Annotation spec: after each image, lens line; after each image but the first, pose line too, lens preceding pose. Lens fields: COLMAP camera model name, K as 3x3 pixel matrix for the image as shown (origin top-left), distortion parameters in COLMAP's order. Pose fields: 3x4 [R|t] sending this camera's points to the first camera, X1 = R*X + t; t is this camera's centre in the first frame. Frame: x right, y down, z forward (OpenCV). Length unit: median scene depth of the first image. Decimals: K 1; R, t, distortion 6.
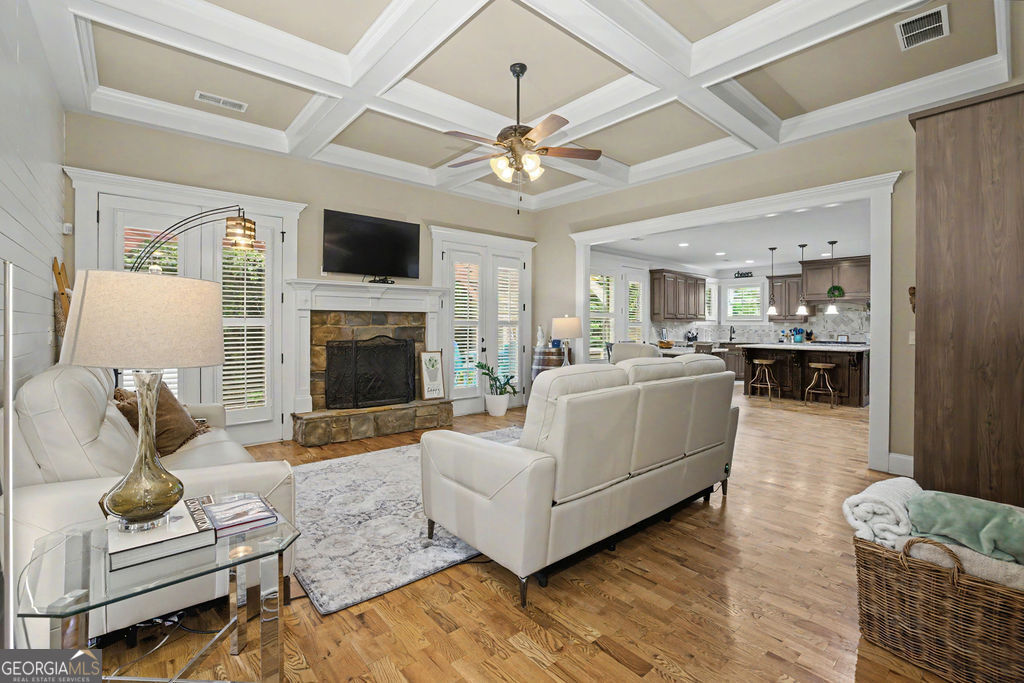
lens RADIAL K [[453.9, 0, 510.4], [0, 453.9, 331.2], [0, 0, 1]] dist [-0.029644, 0.000362]
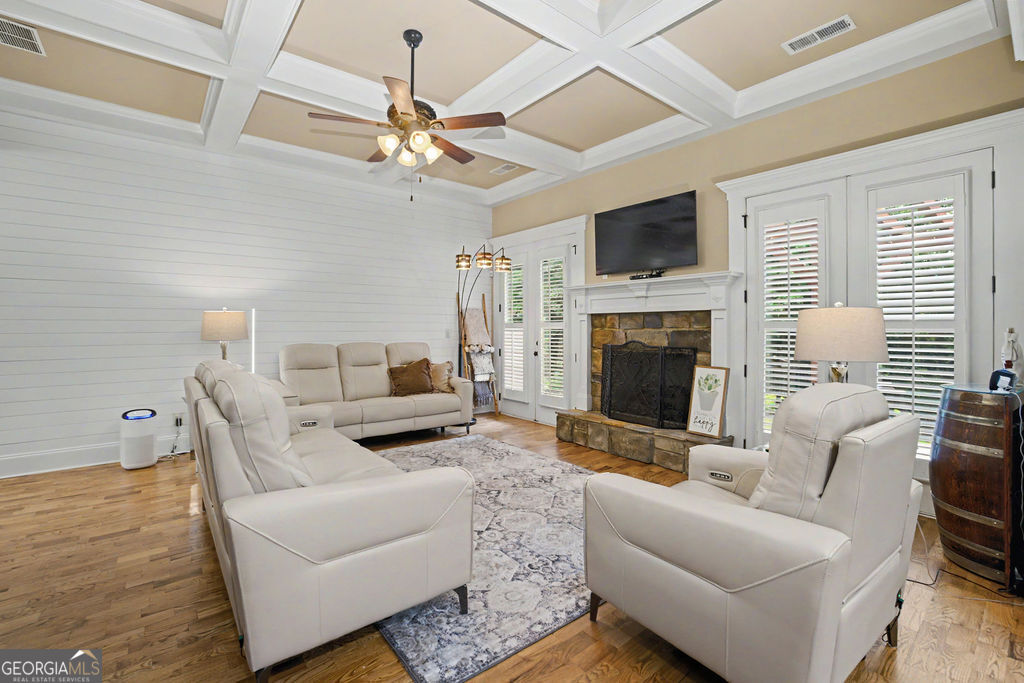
lens RADIAL K [[453.9, 0, 510.4], [0, 453.9, 331.2], [0, 0, 1]] dist [-0.029644, 0.000362]
pose [[-0.029220, 0.001398, -0.999572, 0.550191], [-0.022137, 0.999753, 0.002046, -0.004288], [0.999328, 0.022187, -0.029182, 0.760641]]
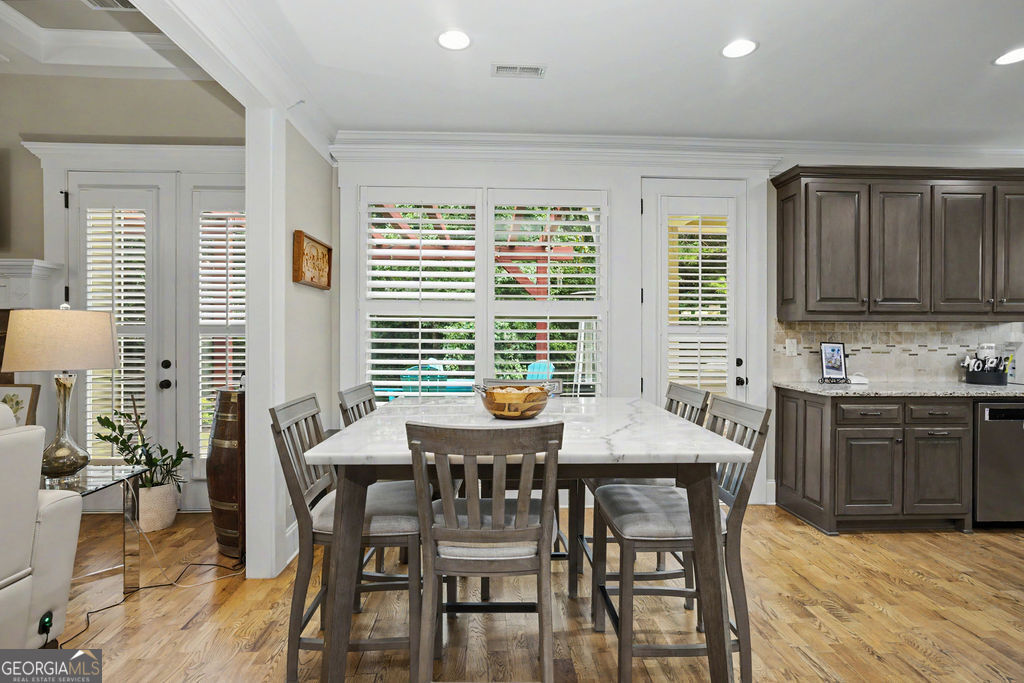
lens RADIAL K [[560.8, 0, 512.0], [0, 560.8, 341.5], [0, 0, 1]] dist [0.002023, 0.001008]
pose [[0.786874, 0.003884, -0.617101, 0.716599], [-0.006971, 0.999972, -0.002595, -0.007913], [0.617074, 0.006344, 0.786879, 0.900925]]
